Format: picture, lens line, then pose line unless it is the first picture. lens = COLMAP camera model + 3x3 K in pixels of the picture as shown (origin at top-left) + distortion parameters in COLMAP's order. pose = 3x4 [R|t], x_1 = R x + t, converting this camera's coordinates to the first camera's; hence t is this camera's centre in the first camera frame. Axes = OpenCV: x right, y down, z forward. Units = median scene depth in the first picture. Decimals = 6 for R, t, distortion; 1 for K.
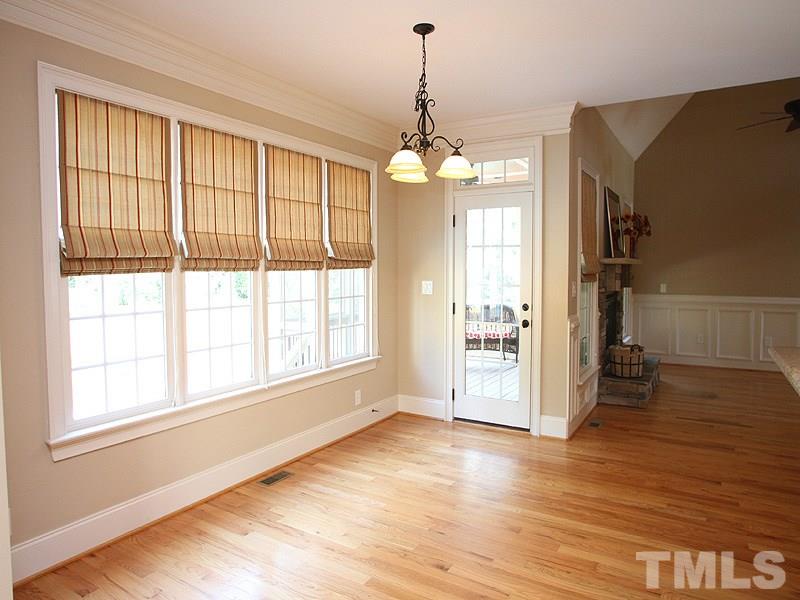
lens RADIAL K [[520.6, 0, 400.0], [0, 520.6, 300.0], [0, 0, 1]] dist [-0.001515, 0.000522]
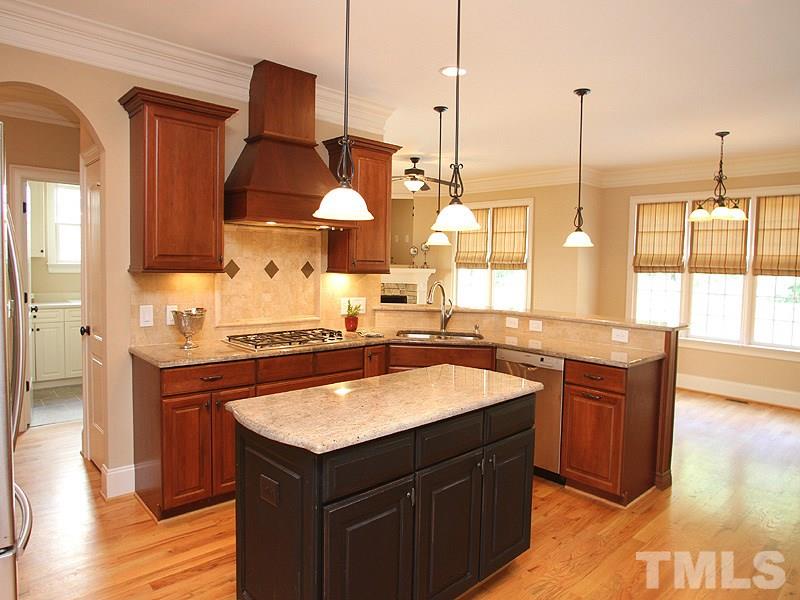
lens RADIAL K [[534.1, 0, 400.0], [0, 534.1, 300.0], [0, 0, 1]] dist [0.000423, 0.000629]
pose [[-0.261536, 0.081393, -0.961756, 1.978072], [-0.073984, 0.991816, 0.104056, -0.089693], [0.962354, 0.098369, -0.253374, 0.471131]]
